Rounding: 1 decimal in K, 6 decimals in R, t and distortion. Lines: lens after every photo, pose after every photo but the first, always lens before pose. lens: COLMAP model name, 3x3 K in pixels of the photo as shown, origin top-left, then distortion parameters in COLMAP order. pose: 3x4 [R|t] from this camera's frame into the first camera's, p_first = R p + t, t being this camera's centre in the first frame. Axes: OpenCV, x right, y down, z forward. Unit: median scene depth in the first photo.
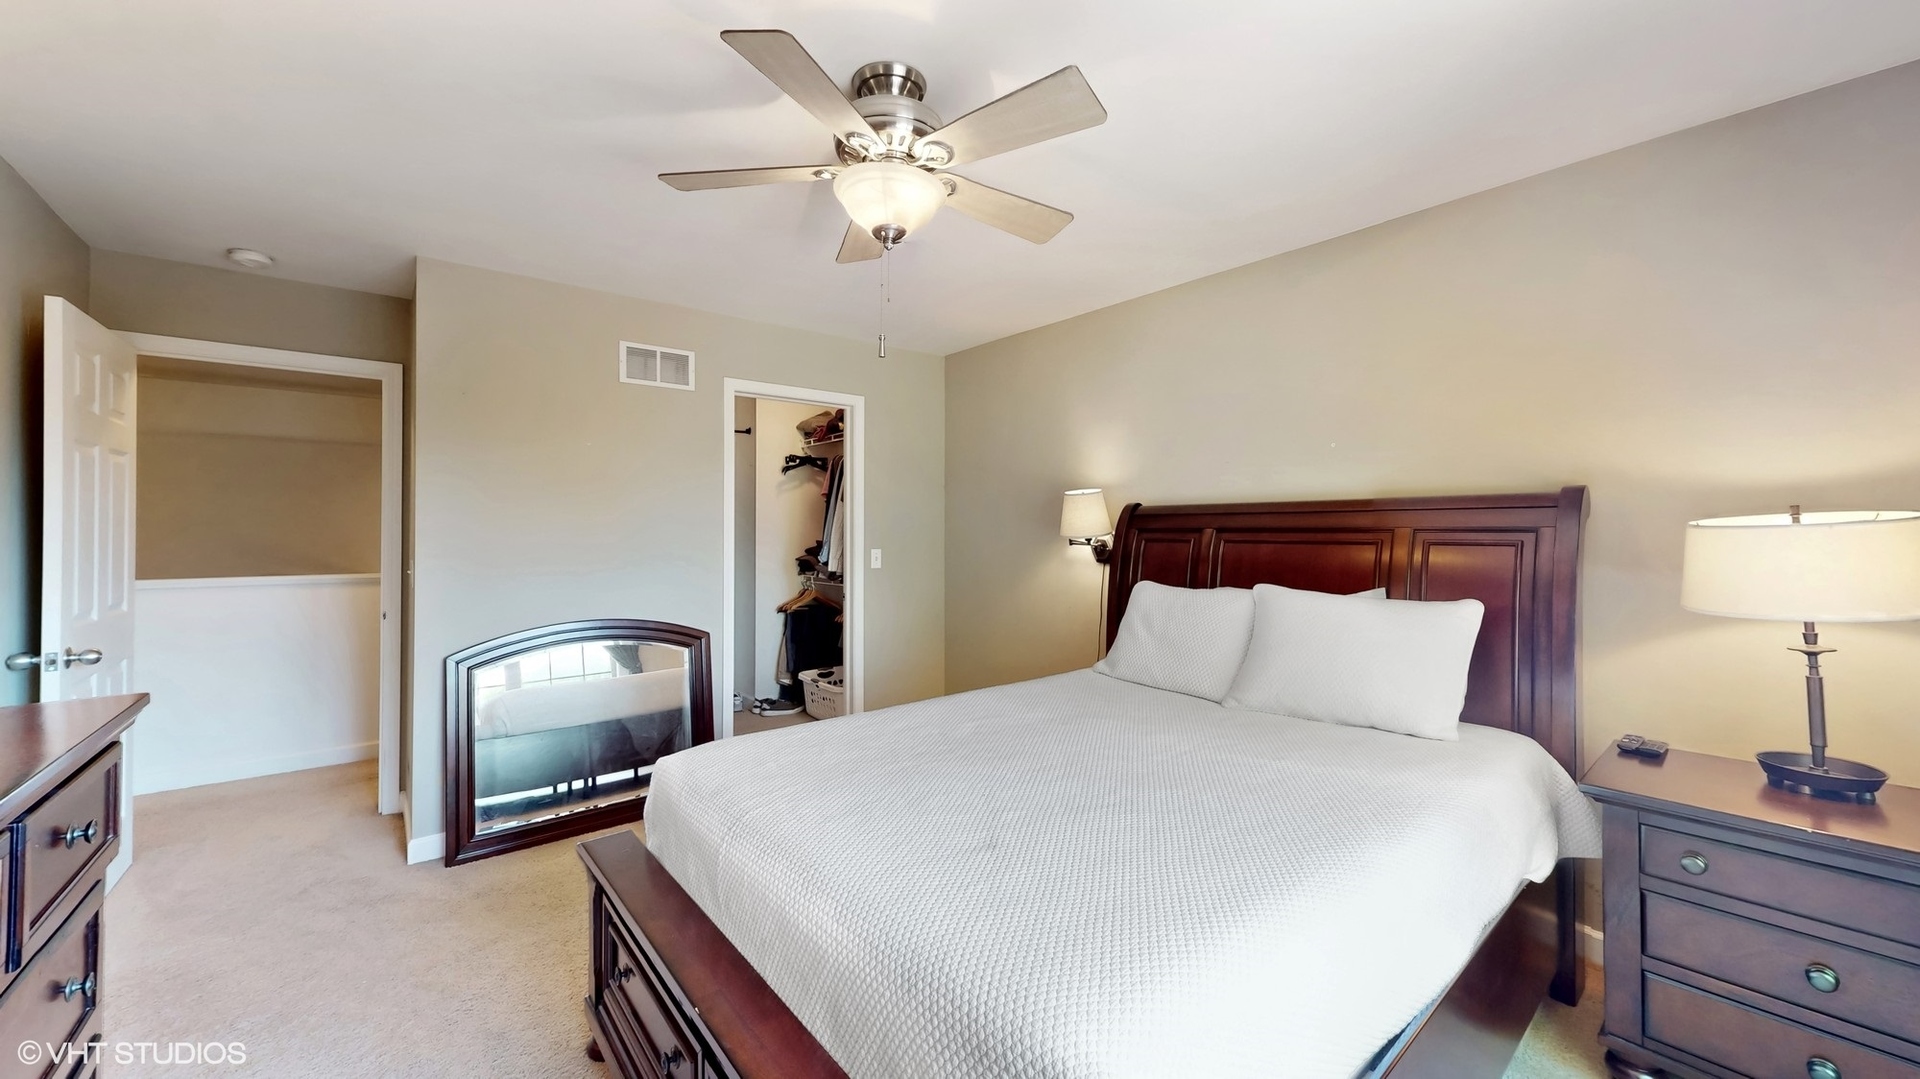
lens RADIAL K [[711.1, 0, 960.0], [0, 711.1, 539.5], [0, 0, 1]] dist [0.000480, -0.000029]
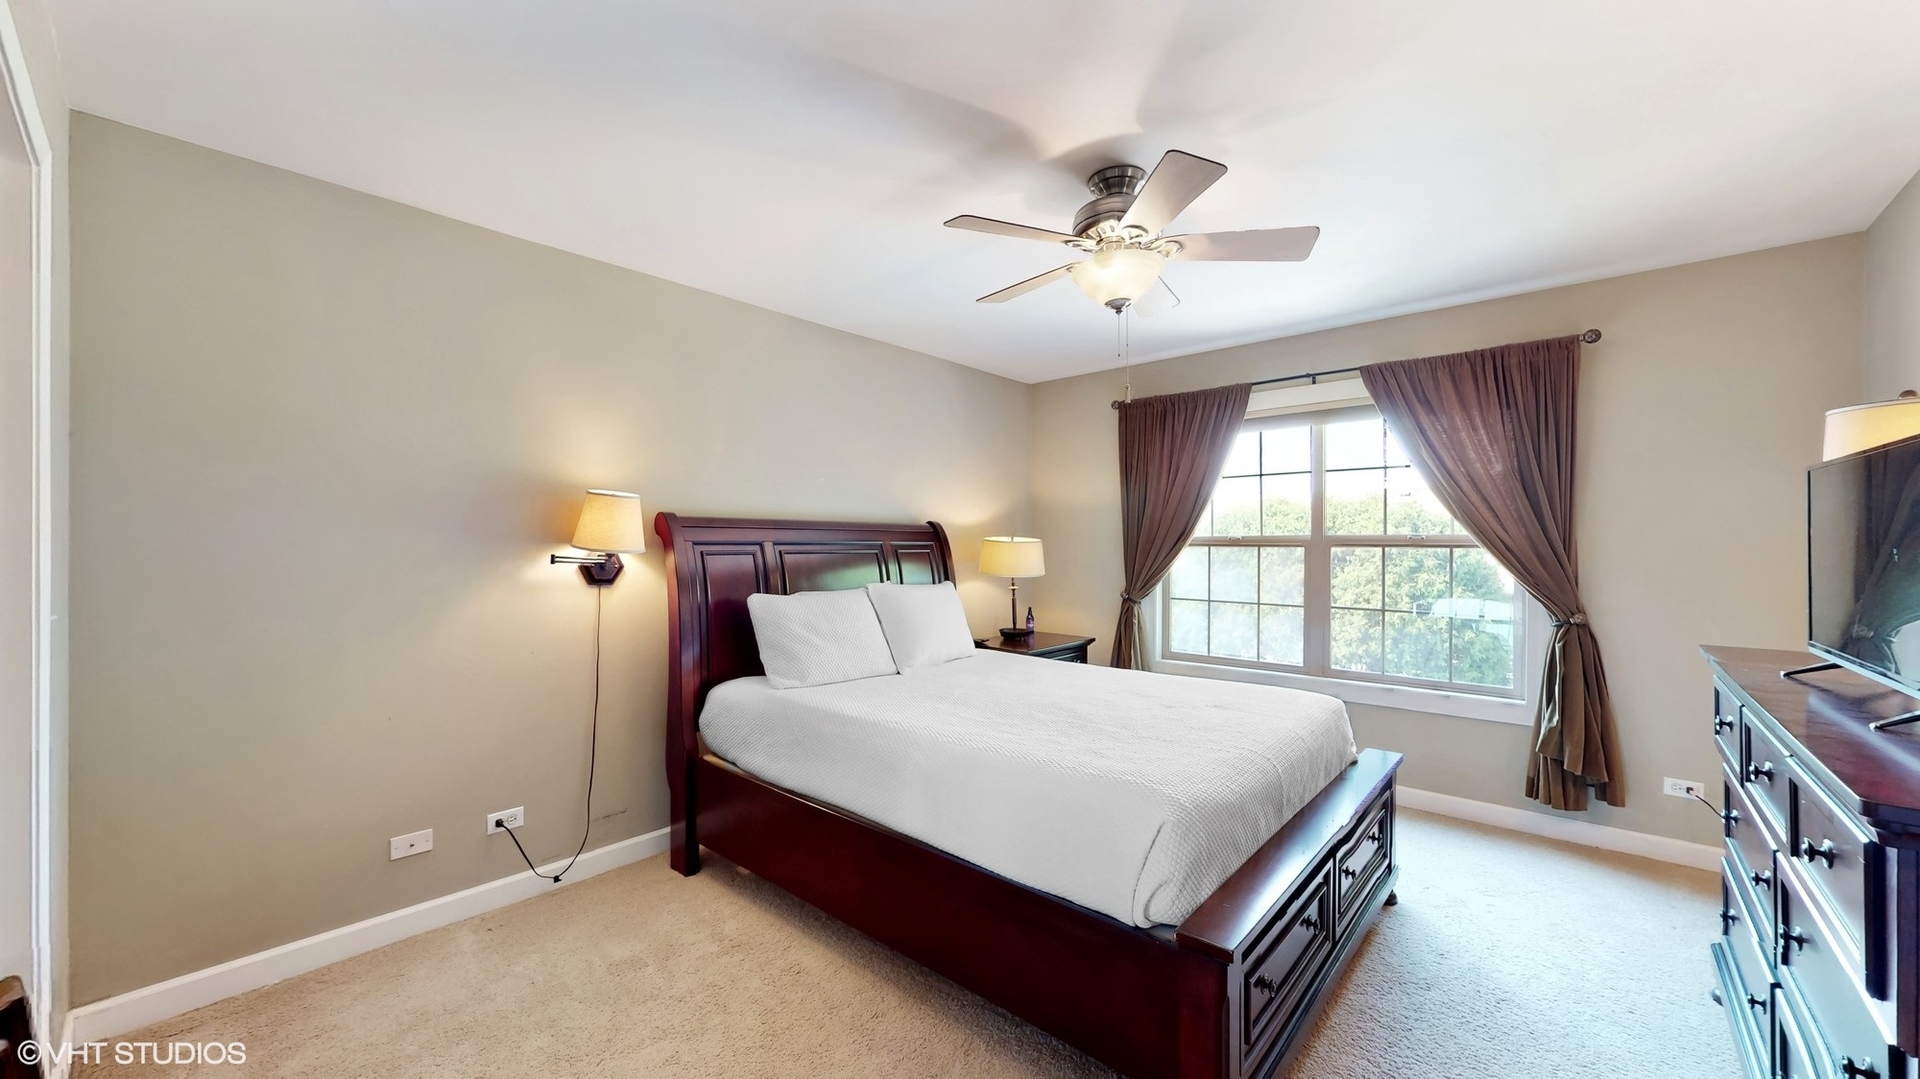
lens RADIAL K [[711.1, 0, 960.0], [0, 711.1, 539.5], [0, 0, 1]] dist [0.000480, -0.000029]
pose [[-0.151588, 0.005932, 0.988426, -0.713084], [0.009311, 0.999946, -0.004573, -0.011097], [-0.988400, 0.008510, -0.151635, 0.805049]]
